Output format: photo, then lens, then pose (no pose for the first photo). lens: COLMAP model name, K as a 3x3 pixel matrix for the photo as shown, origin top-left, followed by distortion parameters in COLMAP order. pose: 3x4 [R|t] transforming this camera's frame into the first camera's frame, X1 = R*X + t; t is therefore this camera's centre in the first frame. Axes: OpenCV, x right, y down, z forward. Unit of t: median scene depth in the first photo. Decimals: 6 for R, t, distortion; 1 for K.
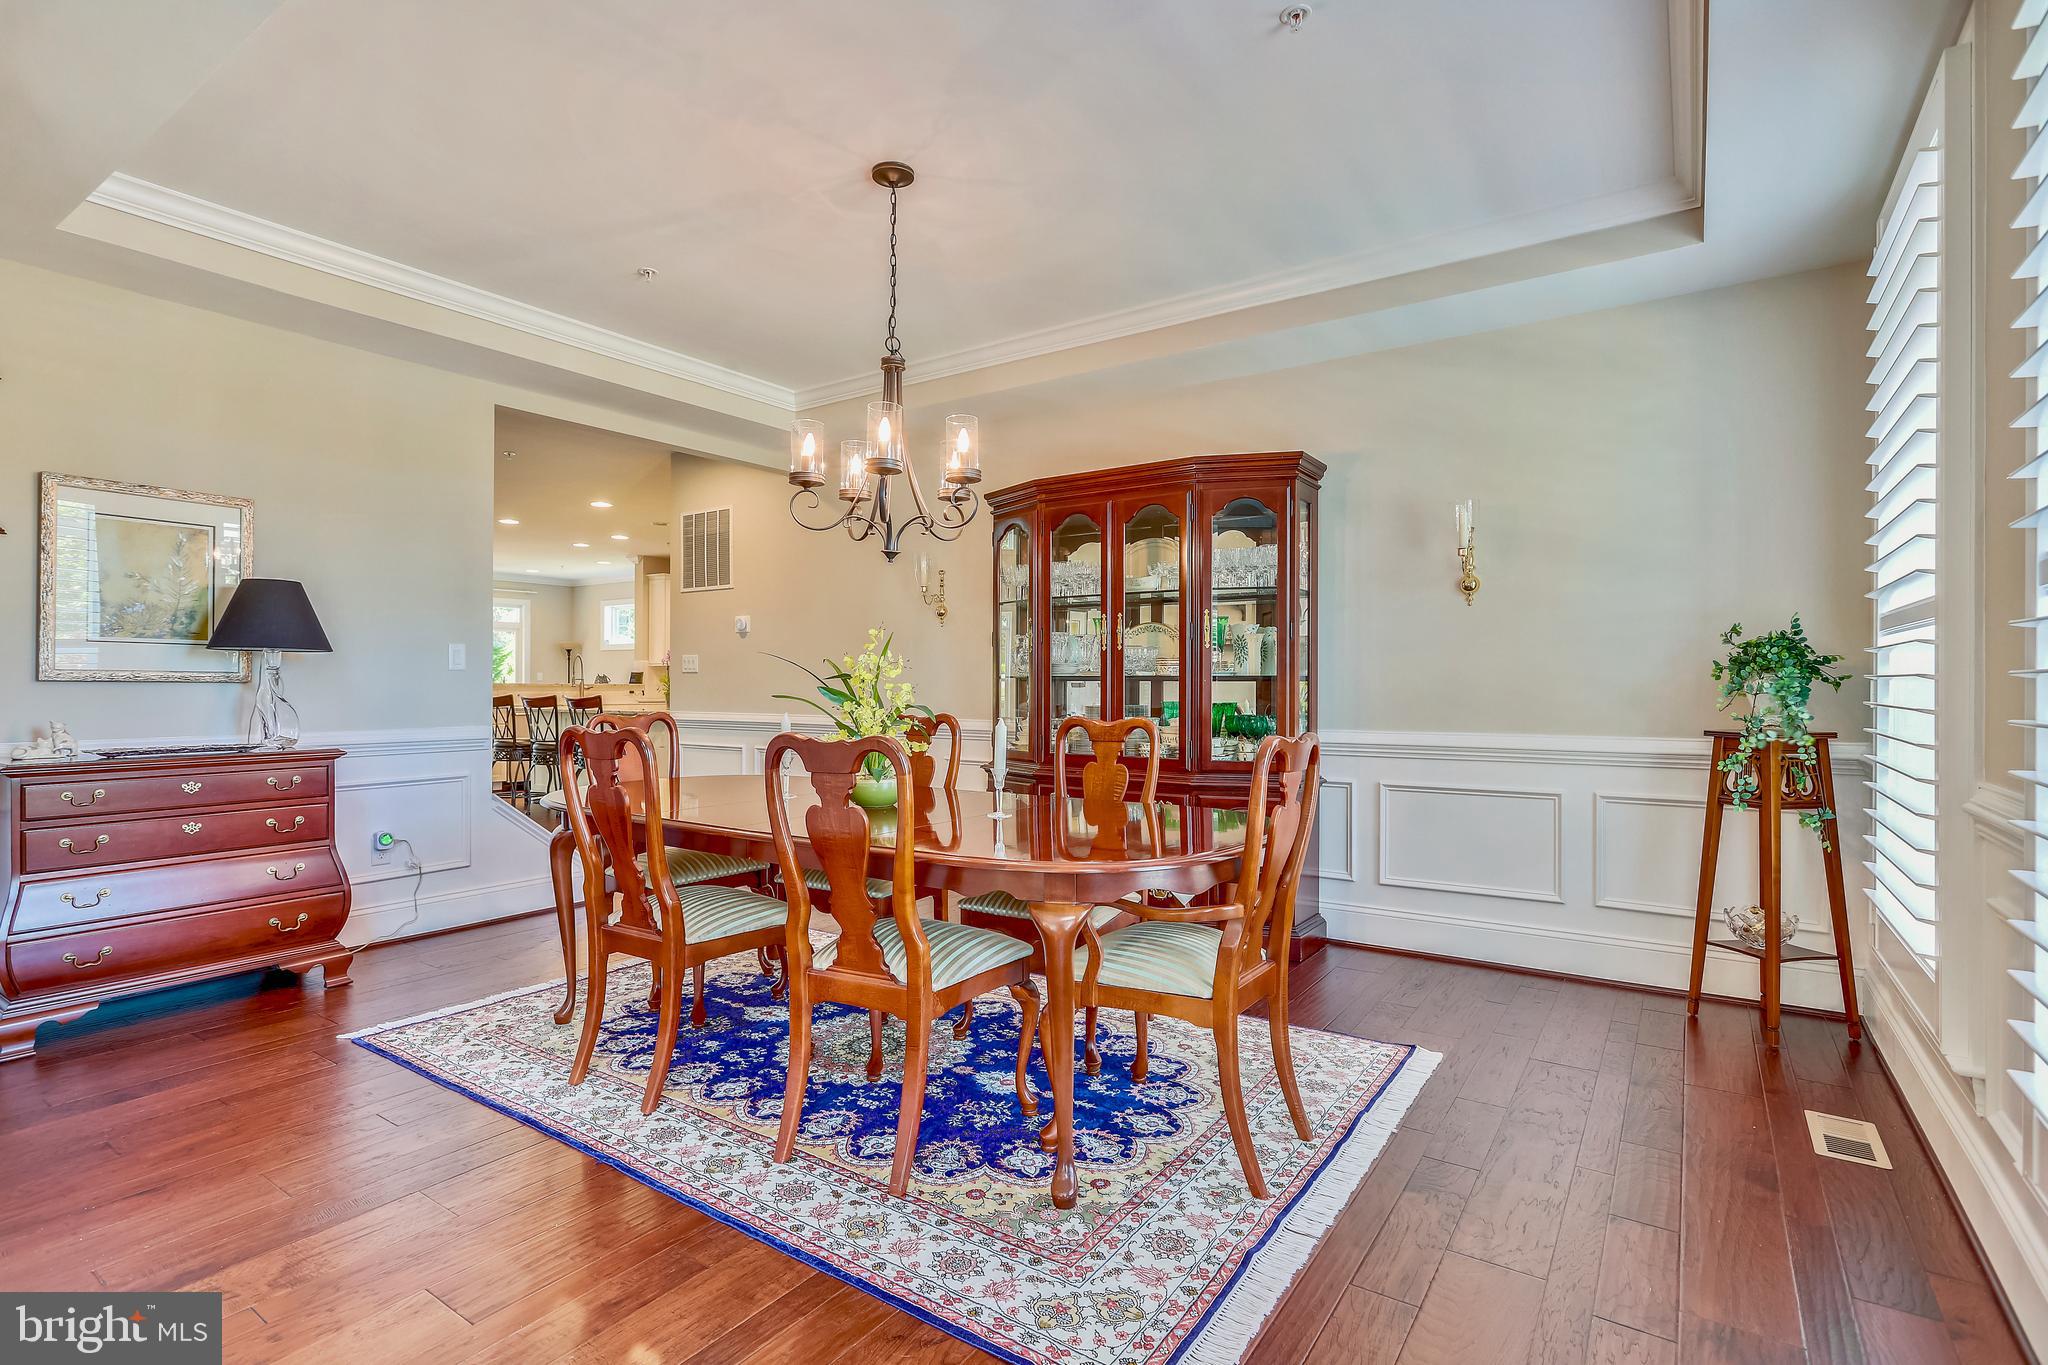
lens RADIAL K [[983.1, 0, 1028.7], [0, 983.1, 685.4], [0, 0, 1]] dist [0.001608, 0.000897]
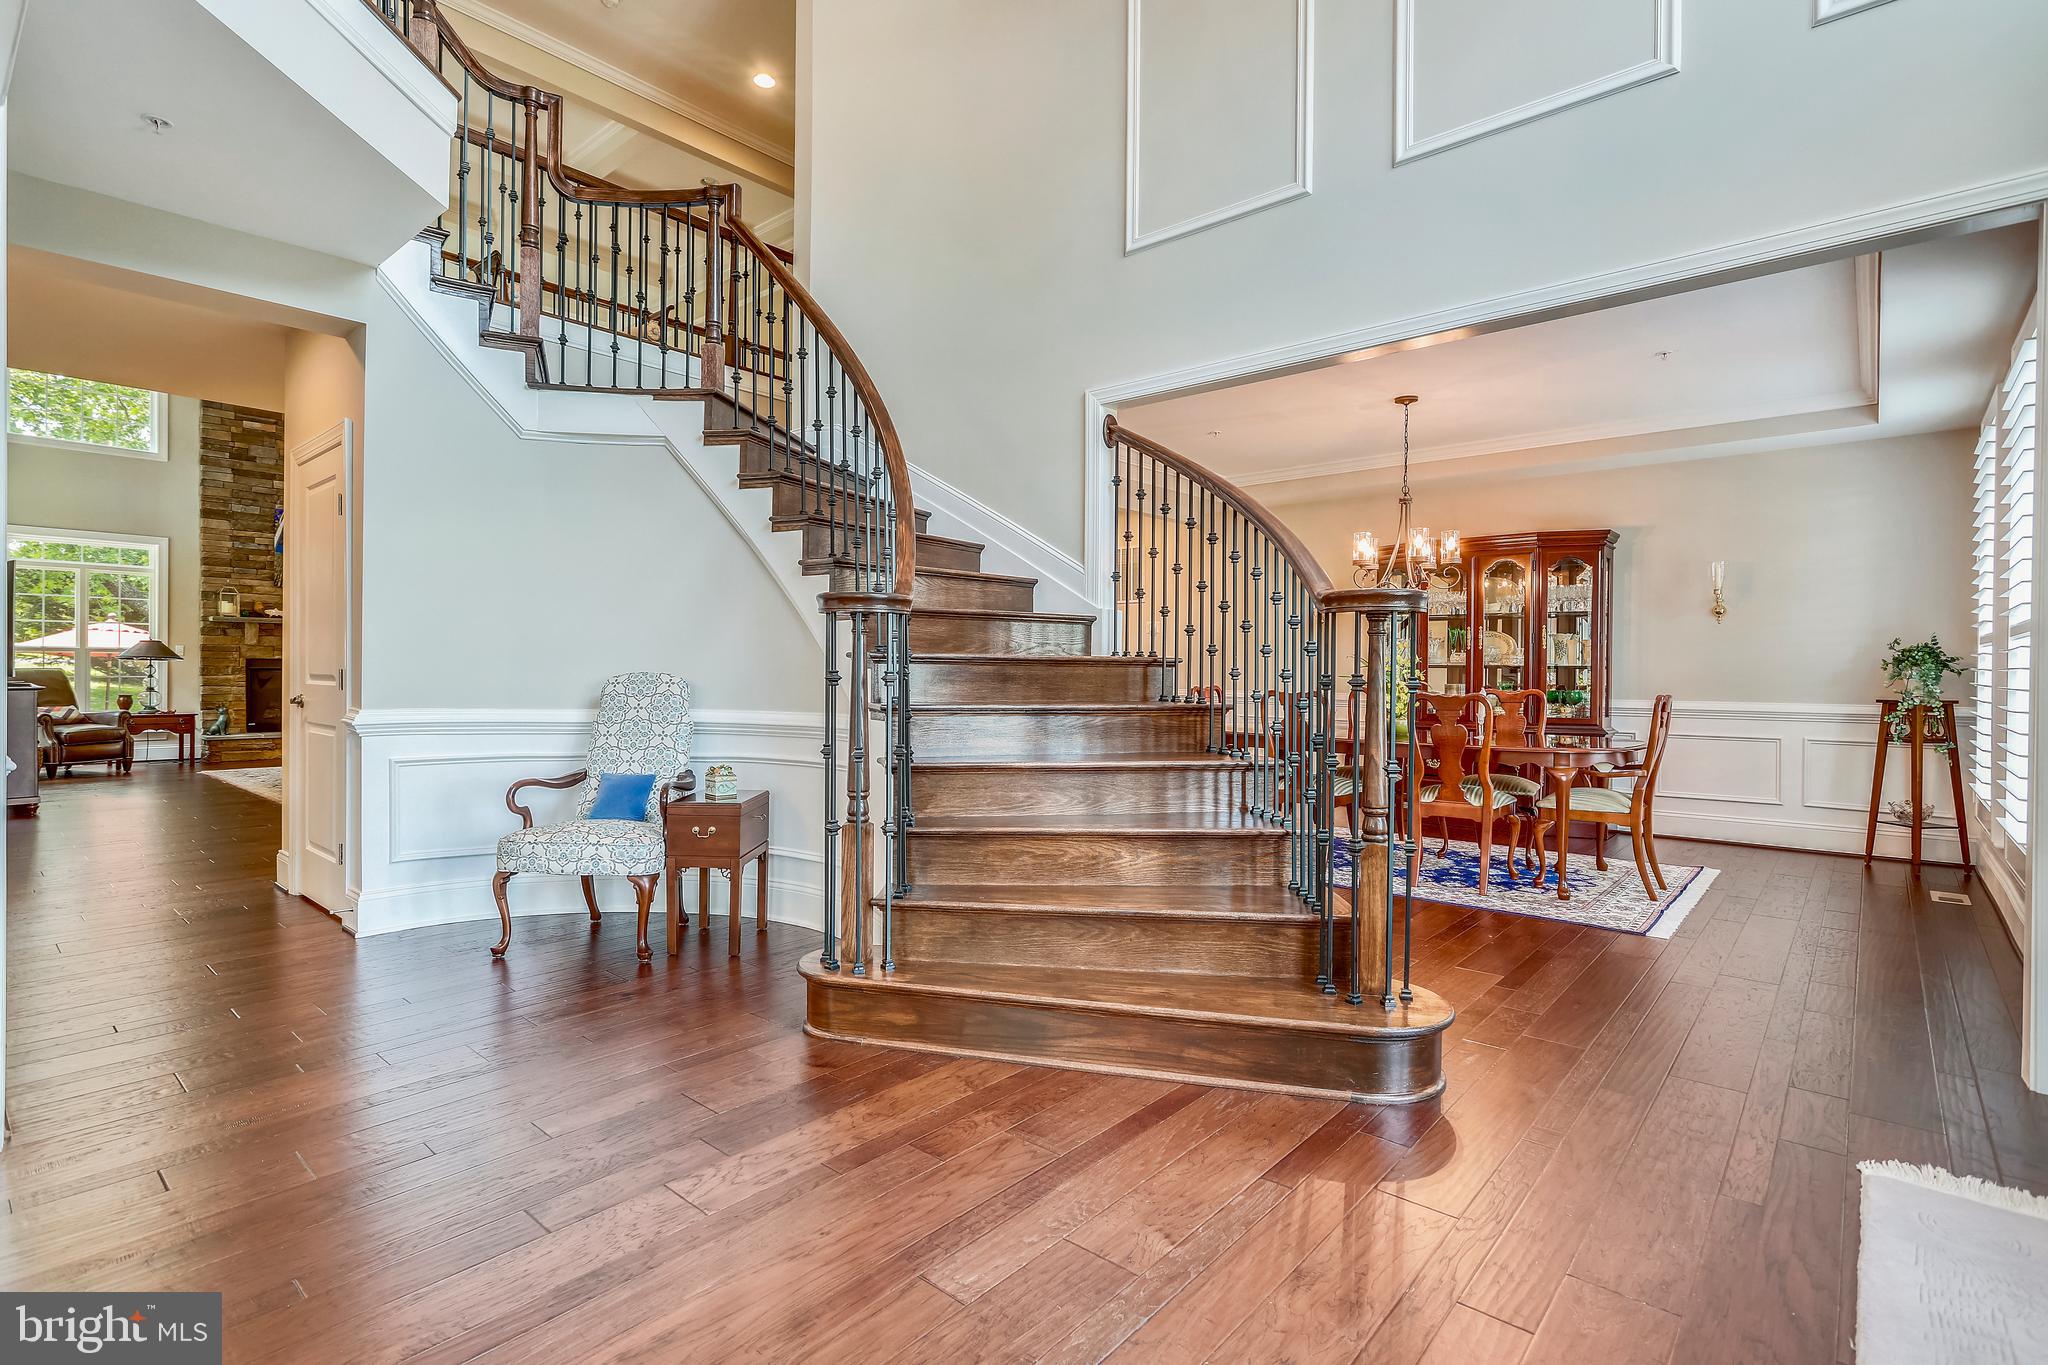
lens RADIAL K [[983.1, 0, 1018.1], [0, 983.1, 674.5], [0, 0, 1]] dist [0.001608, 0.000897]
pose [[0.992980, 0.006294, -0.118117, -0.629626], [-0.005783, 0.999972, 0.004672, 0.002453], [0.118143, -0.003956, 0.992989, -0.929993]]
